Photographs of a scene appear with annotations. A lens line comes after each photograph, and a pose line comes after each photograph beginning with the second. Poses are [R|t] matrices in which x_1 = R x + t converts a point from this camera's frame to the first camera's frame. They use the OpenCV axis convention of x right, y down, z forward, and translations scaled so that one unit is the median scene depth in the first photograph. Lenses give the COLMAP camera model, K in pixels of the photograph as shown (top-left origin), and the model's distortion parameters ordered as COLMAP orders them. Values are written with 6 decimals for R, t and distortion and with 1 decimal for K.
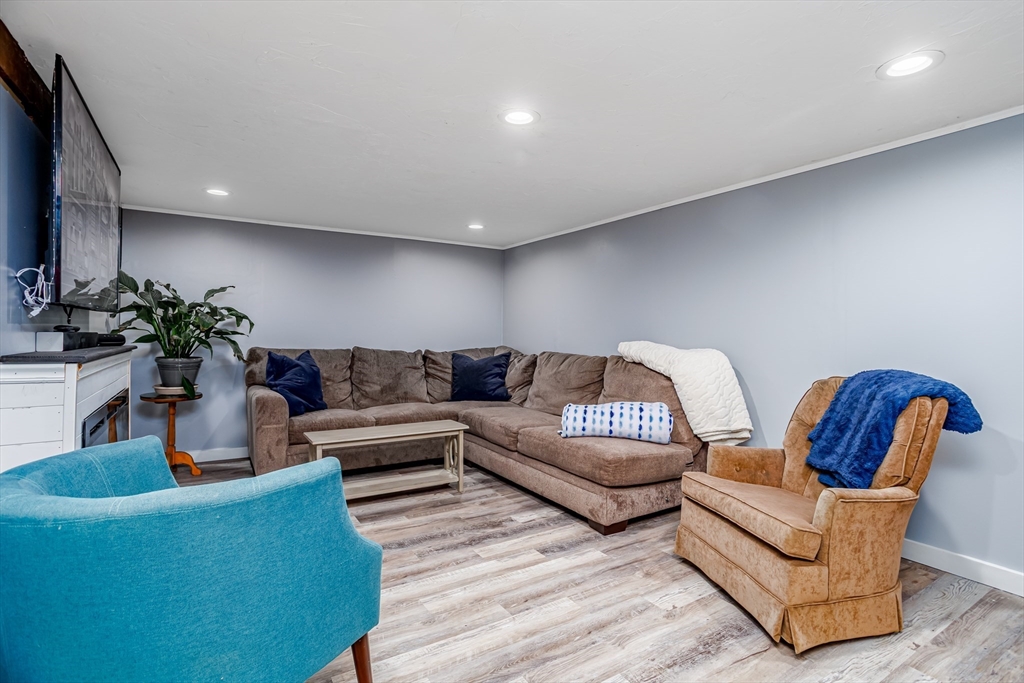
lens RADIAL K [[494.9, 0, 519.0], [0, 494.9, 332.3], [0, 0, 1]] dist [-0.057690, 0.032379]
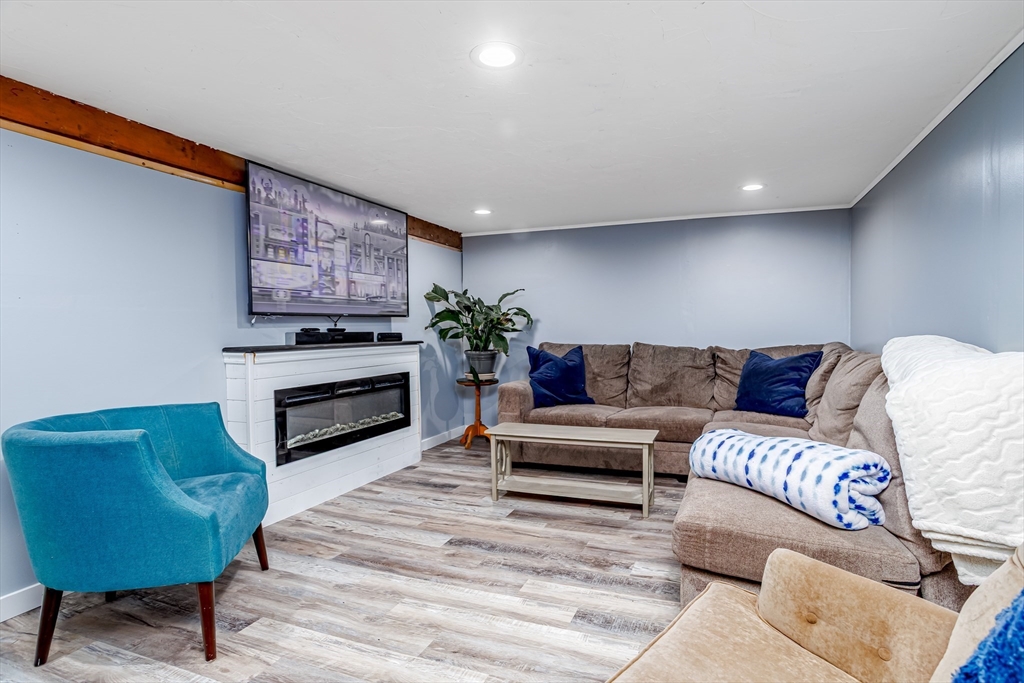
lens RADIAL K [[494.9, 0, 519.0], [0, 494.9, 332.3], [0, 0, 1]] dist [-0.057690, 0.032379]
pose [[0.616476, -0.009449, -0.787317, 0.432577], [0.018435, 0.999827, 0.002435, 0.003960], [0.787158, -0.016016, 0.616543, 0.343695]]
